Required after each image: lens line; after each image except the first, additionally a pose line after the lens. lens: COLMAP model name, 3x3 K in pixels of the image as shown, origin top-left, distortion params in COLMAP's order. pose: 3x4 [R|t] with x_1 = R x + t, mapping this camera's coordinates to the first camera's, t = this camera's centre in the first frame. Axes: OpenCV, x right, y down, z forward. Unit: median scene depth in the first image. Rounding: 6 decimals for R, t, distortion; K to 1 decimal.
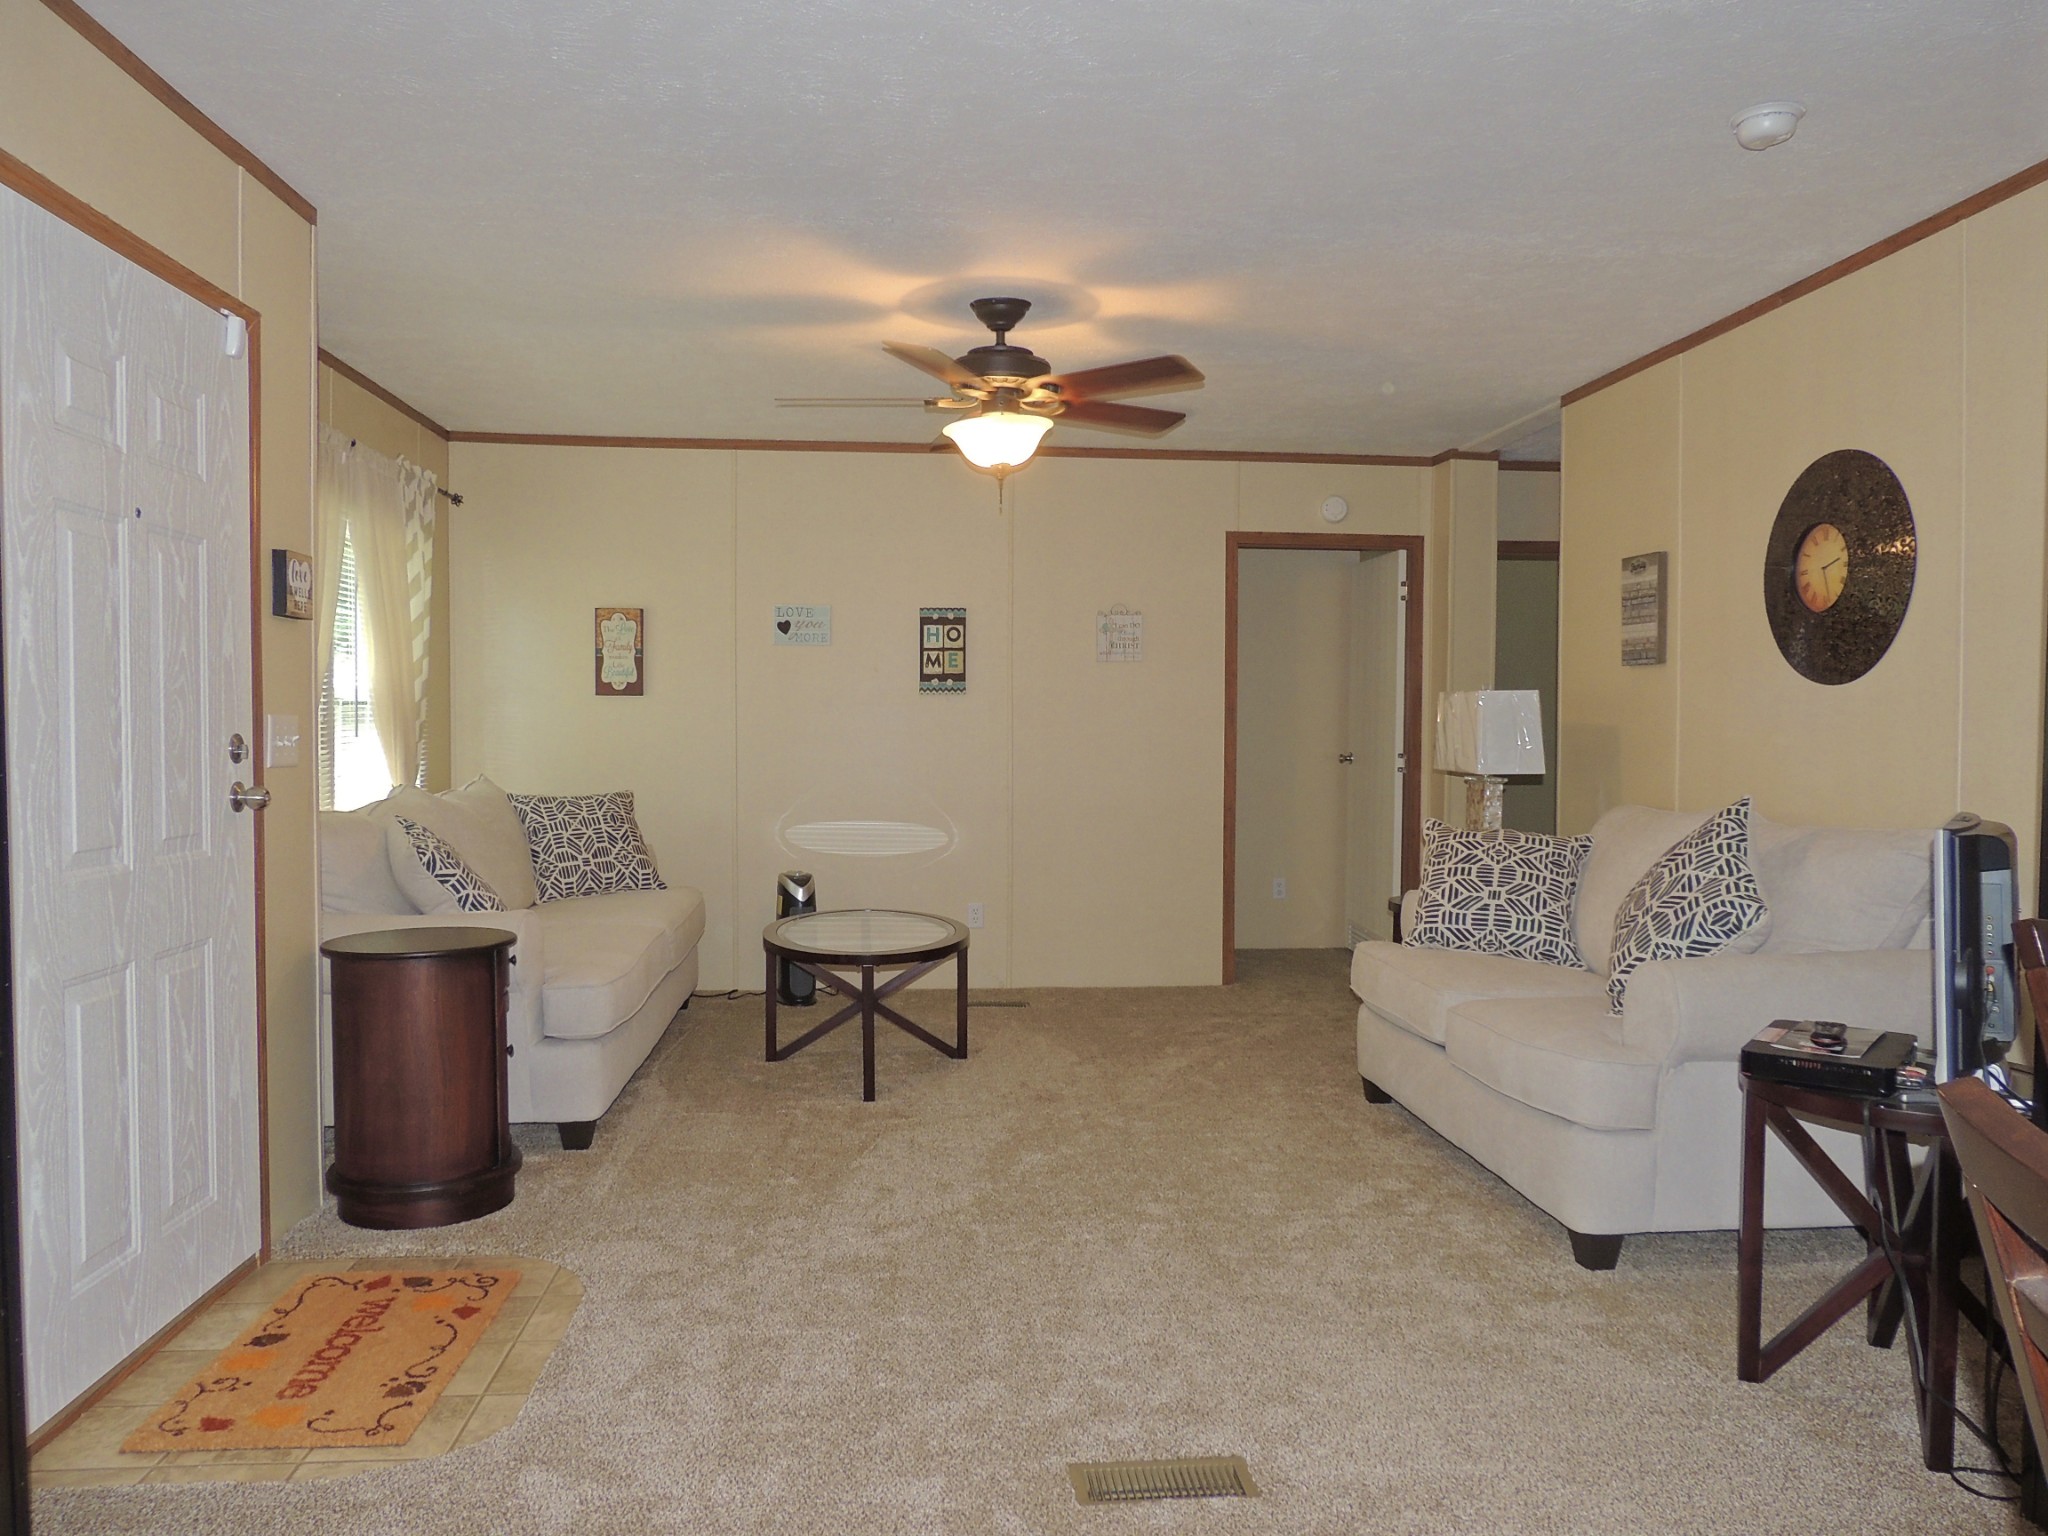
lens RADIAL K [[1470.3, 0, 1024.9], [0, 1470.3, 766.0], [0, 0, 1]] dist [0.003573, -0.002635]
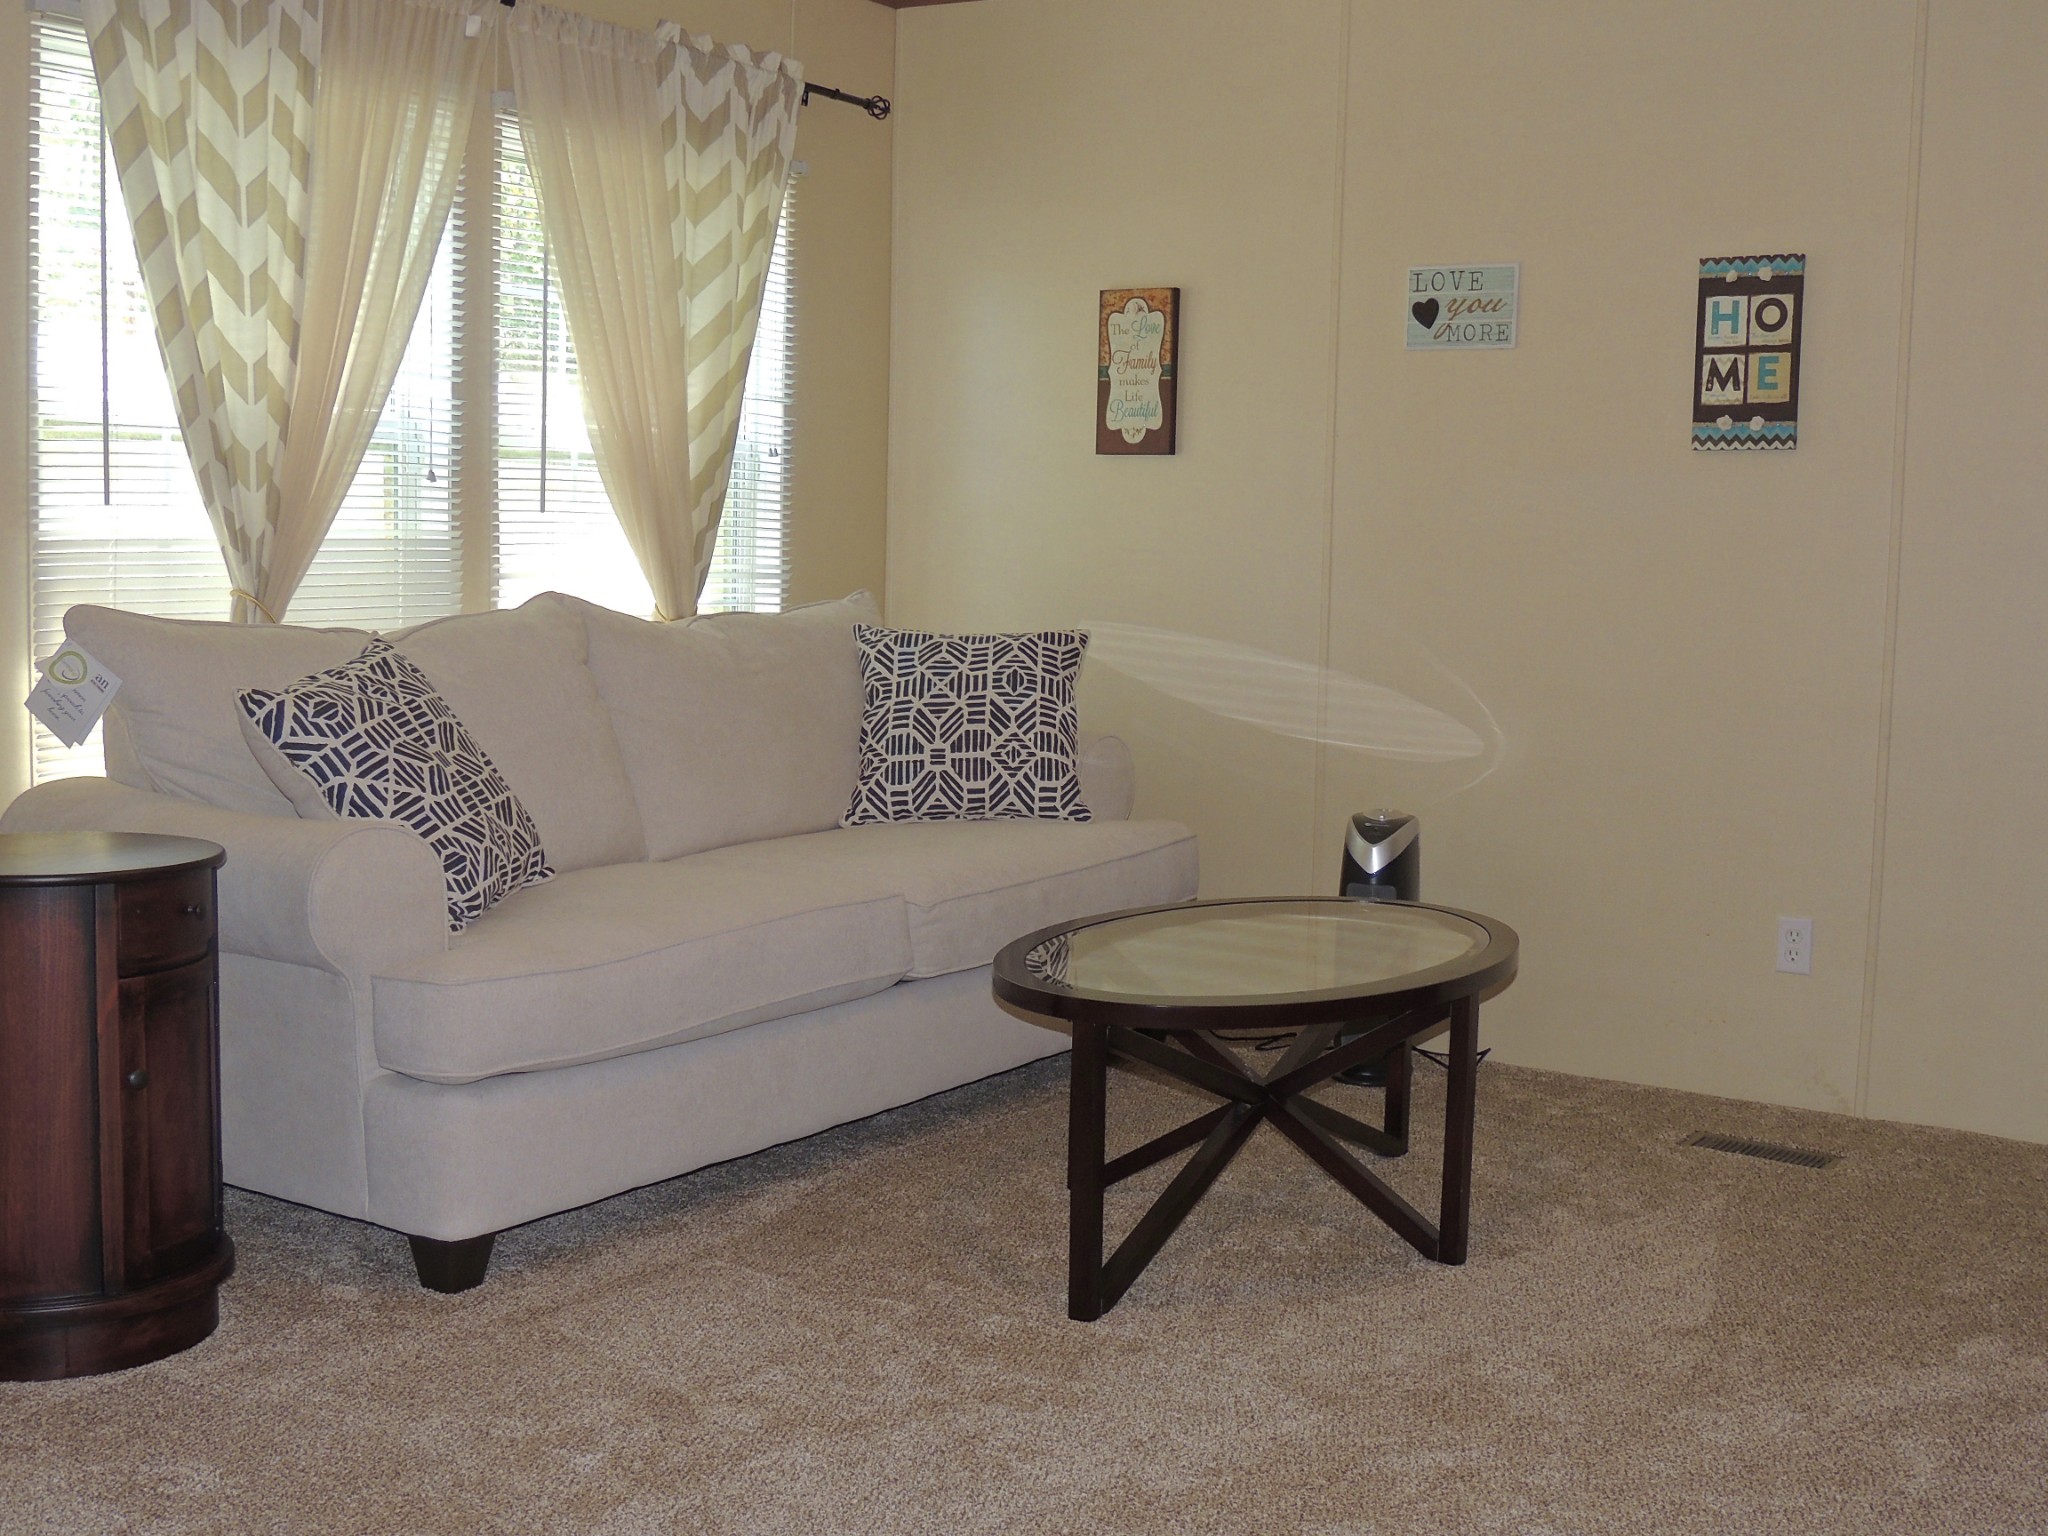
lens RADIAL K [[2357.9, 0, 1023.8], [0, 2357.9, 767.7], [0, 0, 1]] dist [-0.032187, 0.000000]
pose [[0.792463, 0.074241, -0.605385, 0.217925], [-0.039493, 0.996727, 0.070536, 0.006437], [0.608640, -0.031989, 0.792801, 0.296823]]
